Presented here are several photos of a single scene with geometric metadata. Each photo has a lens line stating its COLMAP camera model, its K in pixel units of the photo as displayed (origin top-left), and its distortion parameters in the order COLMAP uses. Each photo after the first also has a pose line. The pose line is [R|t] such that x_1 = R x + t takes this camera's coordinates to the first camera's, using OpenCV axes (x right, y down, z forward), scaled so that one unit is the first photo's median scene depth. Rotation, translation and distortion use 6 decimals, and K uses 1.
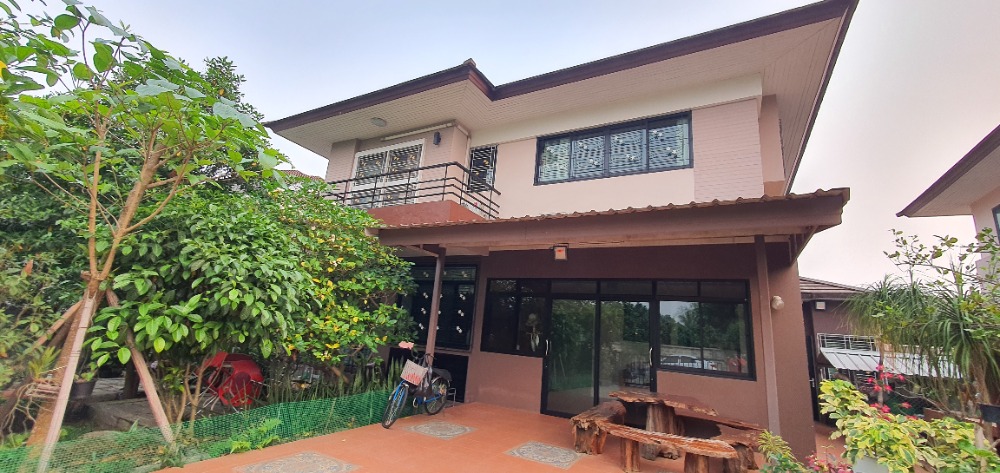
lens RADIAL K [[400.2, 0, 499.7], [0, 400.2, 234.7], [0, 0, 1]] dist [-0.001472, -0.001027]
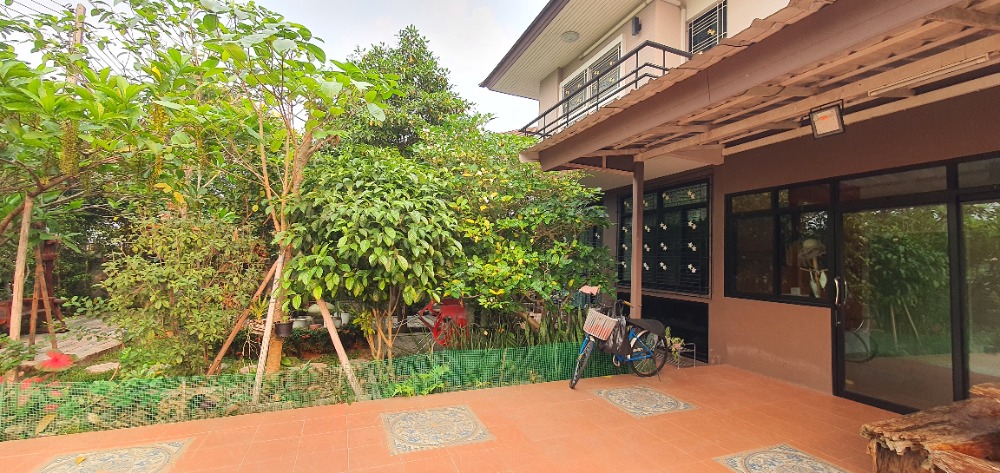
lens RADIAL K [[400.2, 0, 500.3], [0, 400.2, 233.0], [0, 0, 1]] dist [-0.001472, -0.001027]
pose [[0.773654, -0.094479, -0.626524, 0.132872], [0.176785, 0.981739, 0.070256, 0.076199], [0.608446, -0.165114, 0.776229, 0.286618]]
